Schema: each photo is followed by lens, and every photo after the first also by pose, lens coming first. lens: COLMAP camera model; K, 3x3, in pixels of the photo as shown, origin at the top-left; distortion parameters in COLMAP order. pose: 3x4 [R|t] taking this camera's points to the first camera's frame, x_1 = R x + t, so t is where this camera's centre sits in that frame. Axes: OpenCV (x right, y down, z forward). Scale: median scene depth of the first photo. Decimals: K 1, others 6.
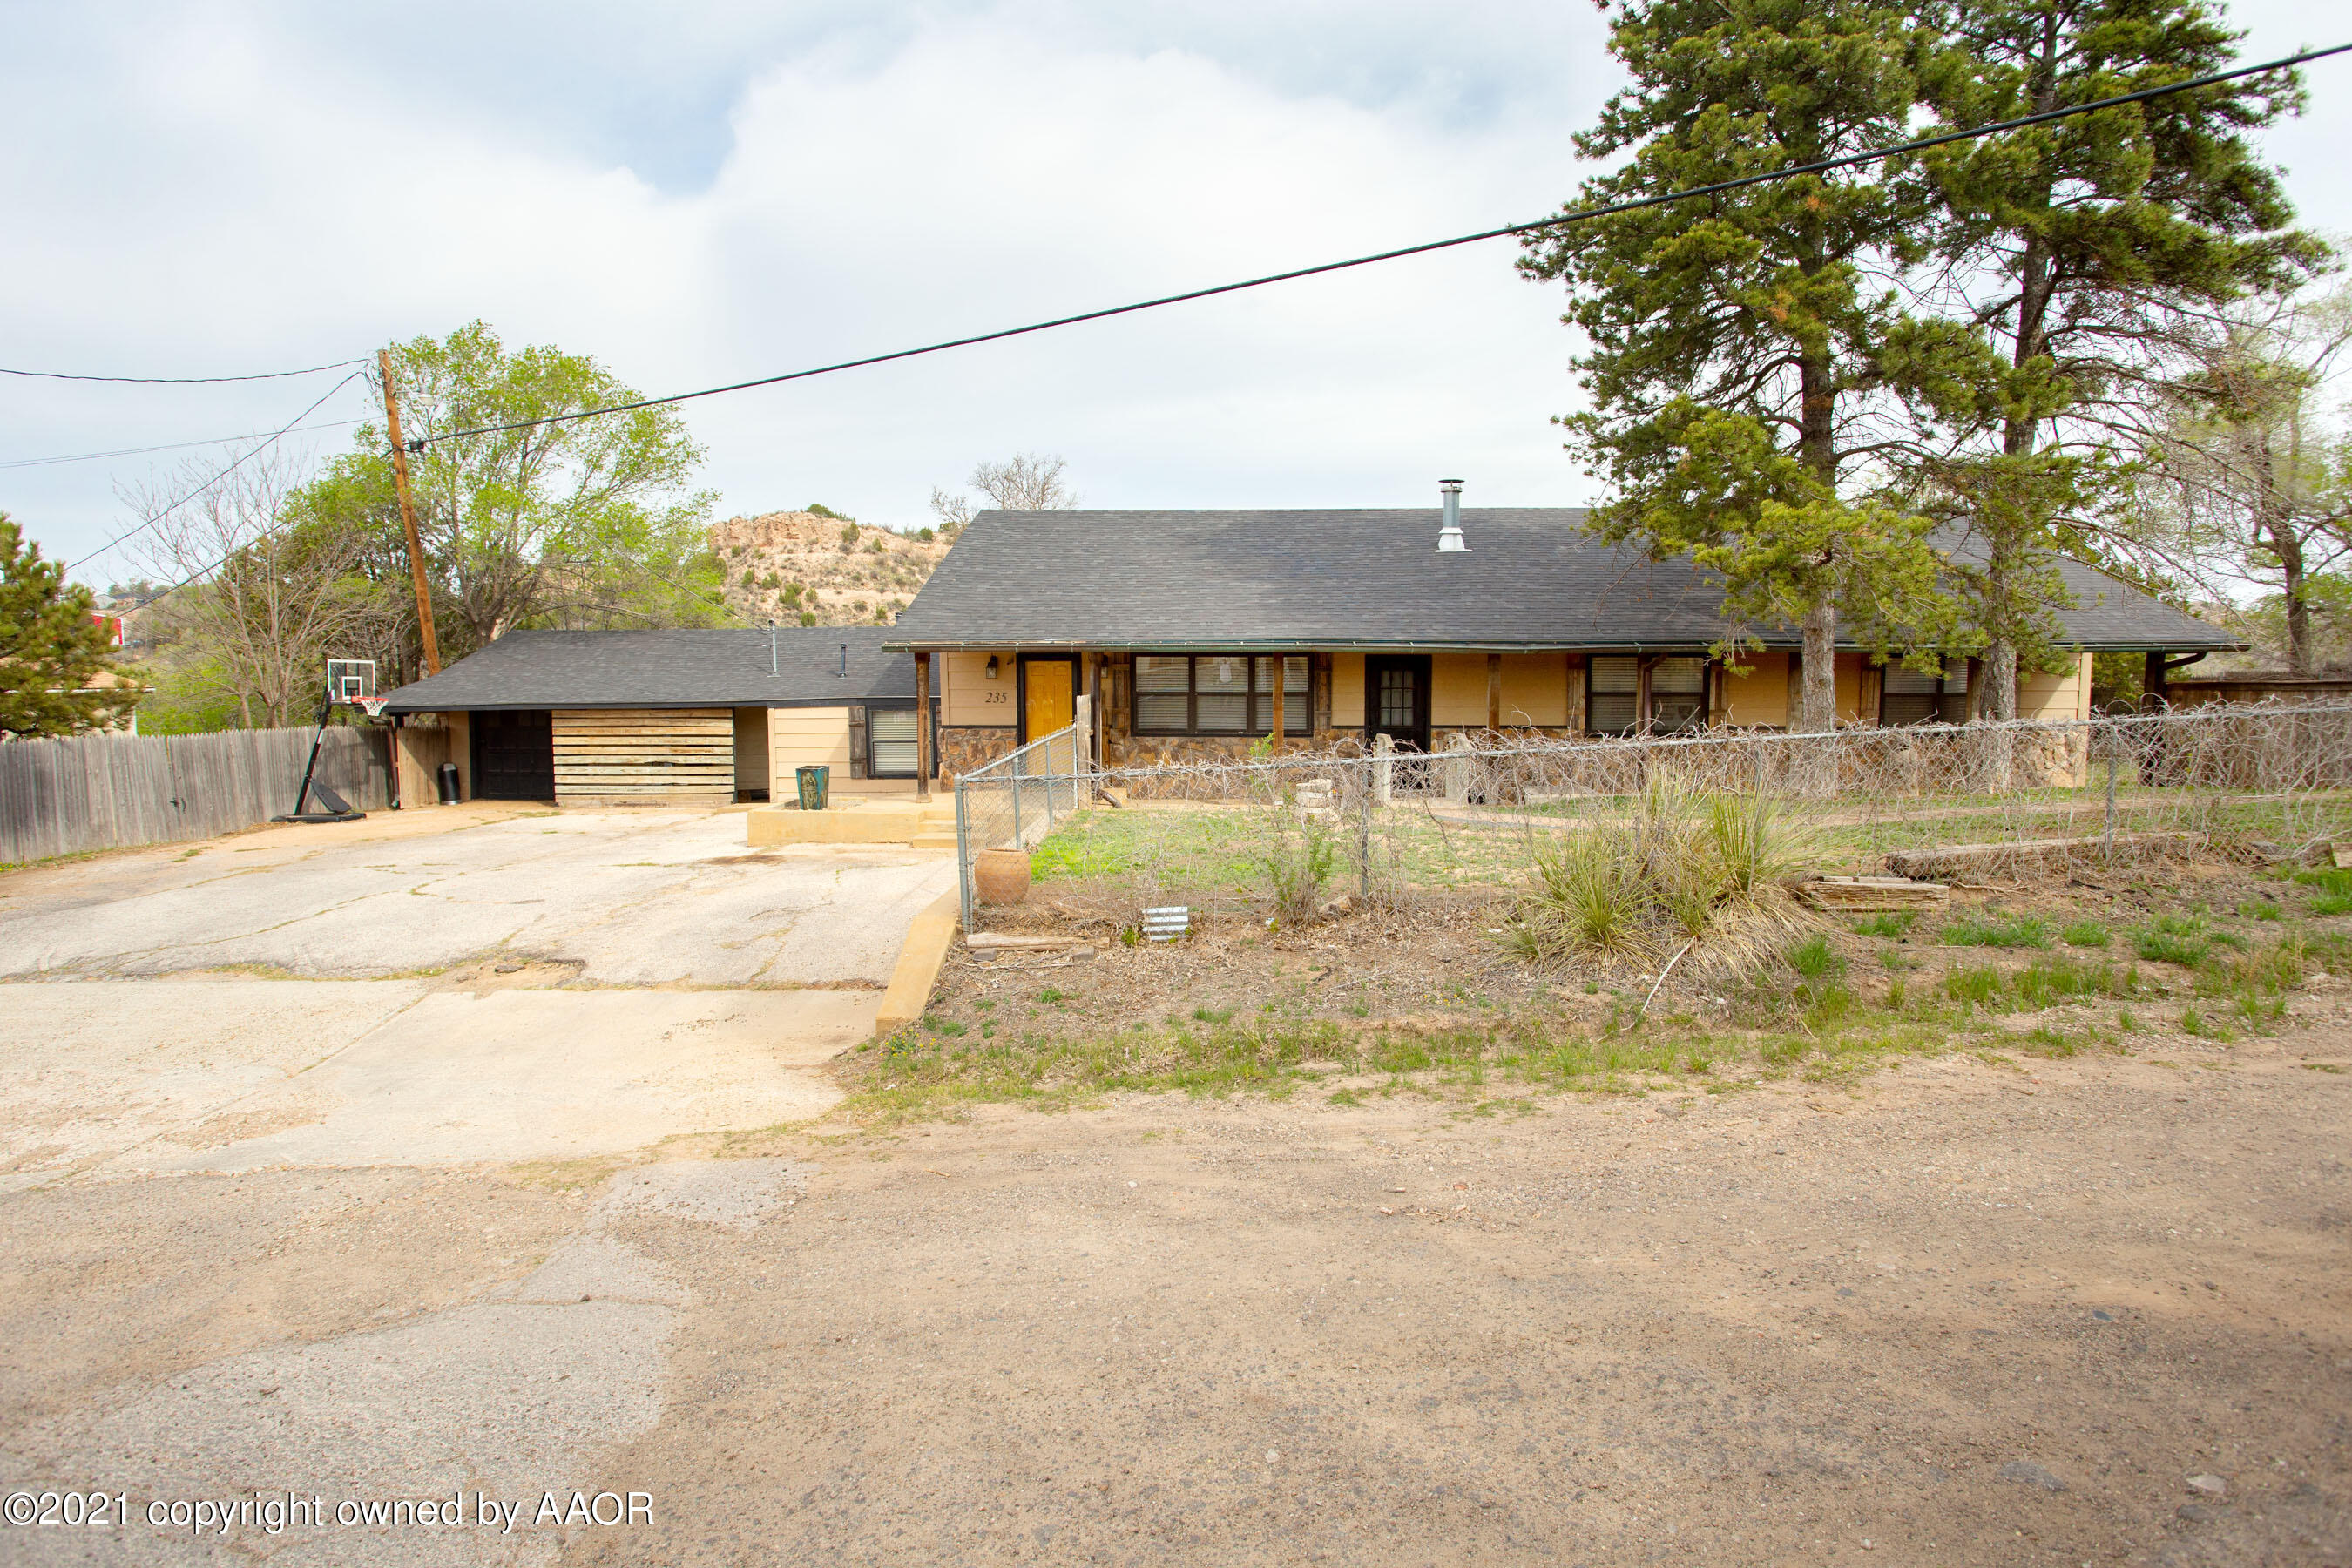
lens RADIAL K [[1156.7, 0, 1175.0], [0, 1156.7, 775.0], [0, 0, 1]] dist [-0.080442, 0.040015]
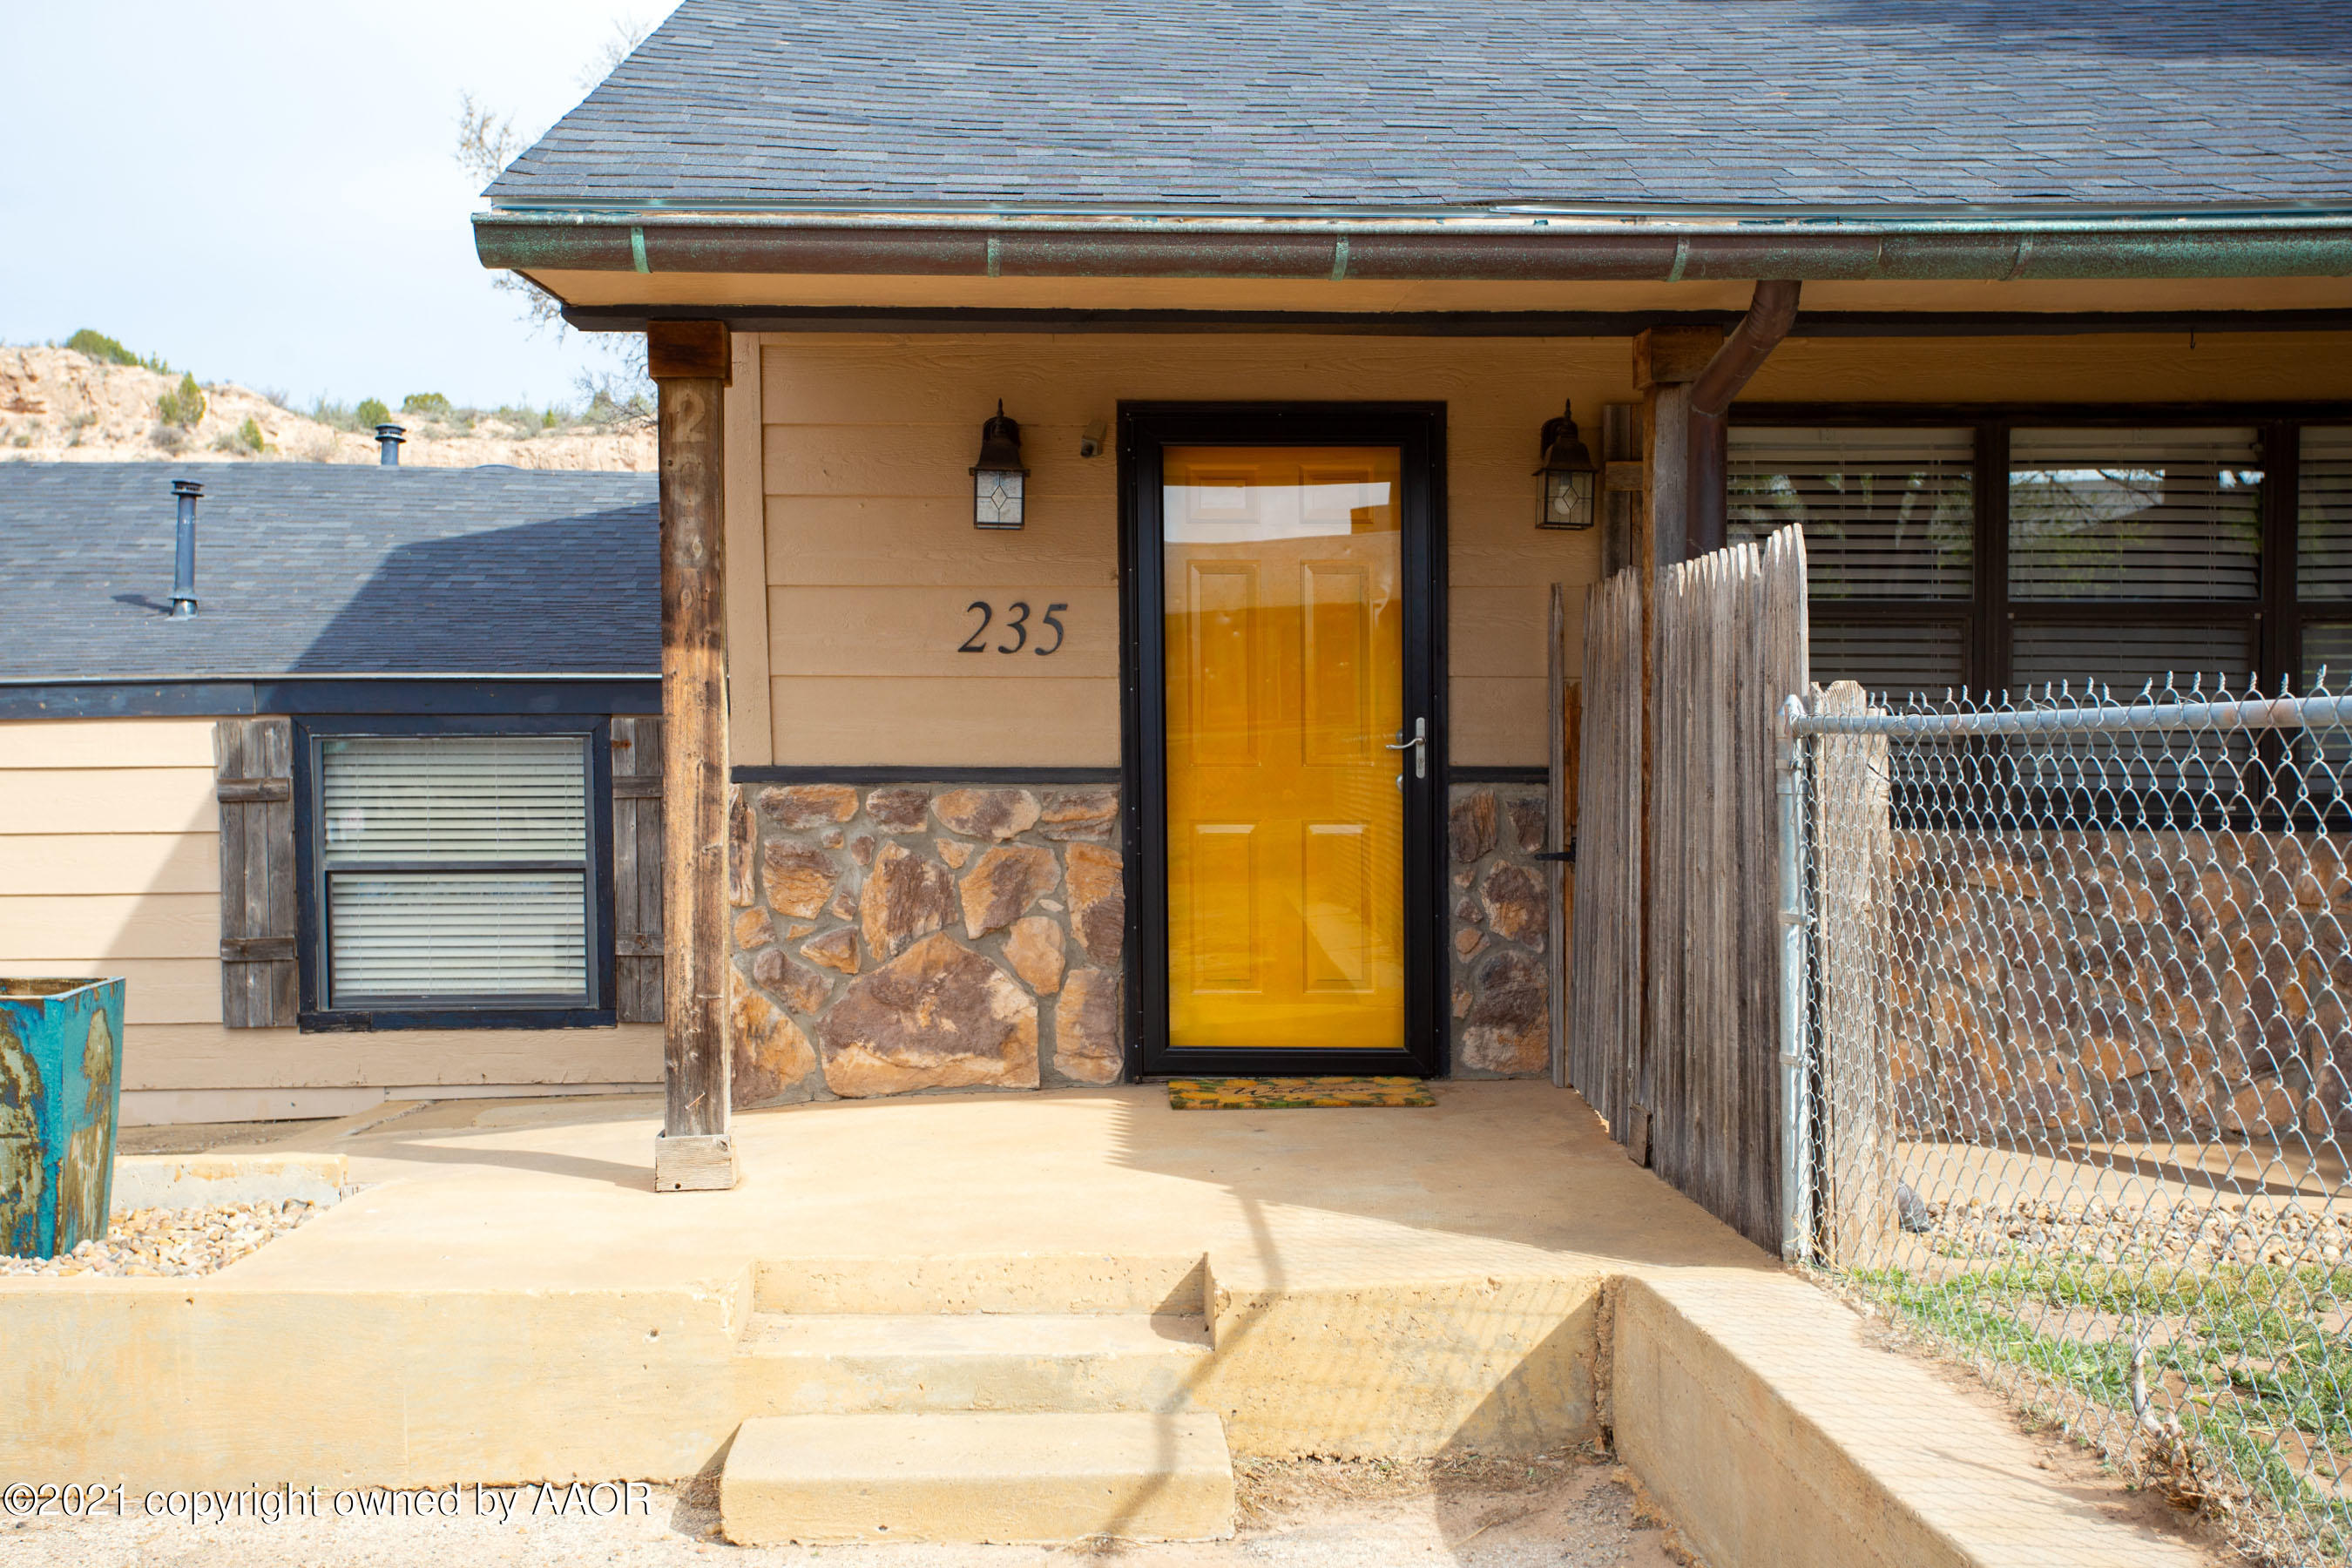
lens RADIAL K [[2526.7, 0, 1176.0], [0, 2526.7, 784.0], [0, 0, 1]] dist [-0.003209, 0.242141]
pose [[0.994820, -0.000504, 0.101655, -0.141288], [0.008400, 0.996976, -0.077257, -0.005205], [-0.101308, 0.077711, 0.991815, 0.465352]]
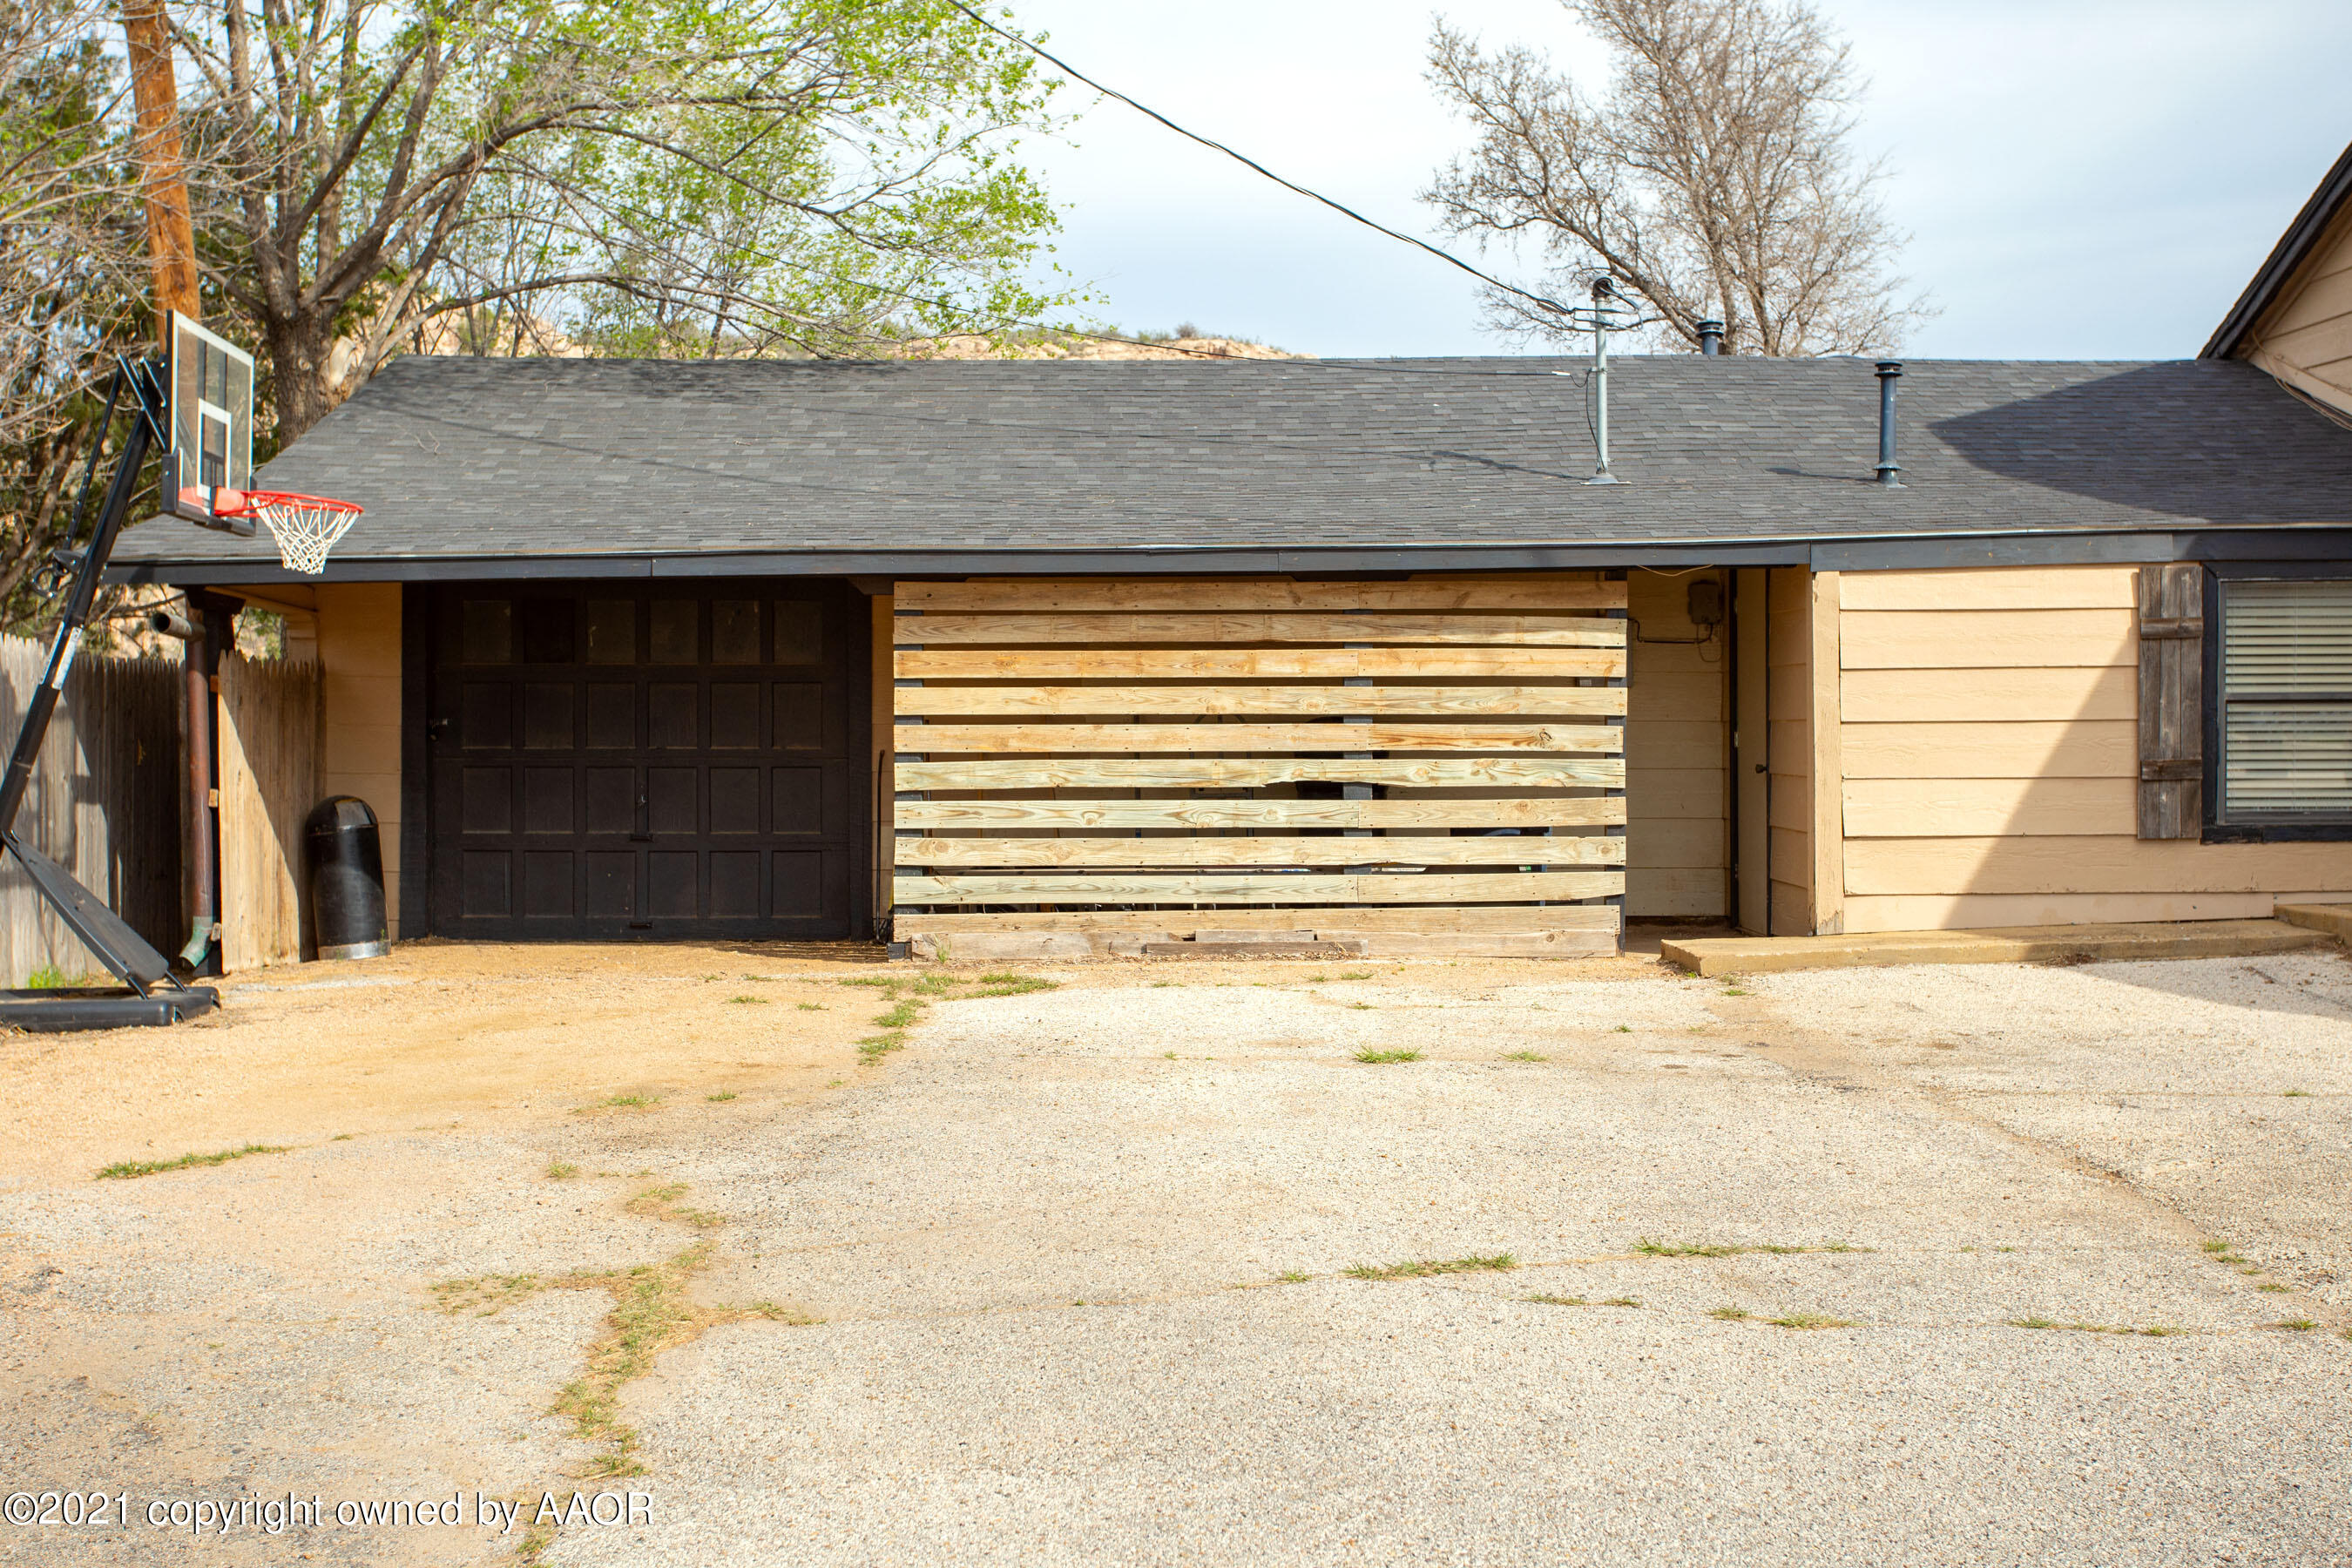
lens RADIAL K [[2526.7, 0, 1176.0], [0, 2526.7, 784.0], [0, 0, 1]] dist [-0.003209, 0.242141]
pose [[0.999101, -0.001686, 0.042369, -0.510668], [0.003731, 0.998829, -0.048226, 0.016490], [-0.042238, 0.048341, 0.997937, 0.427357]]
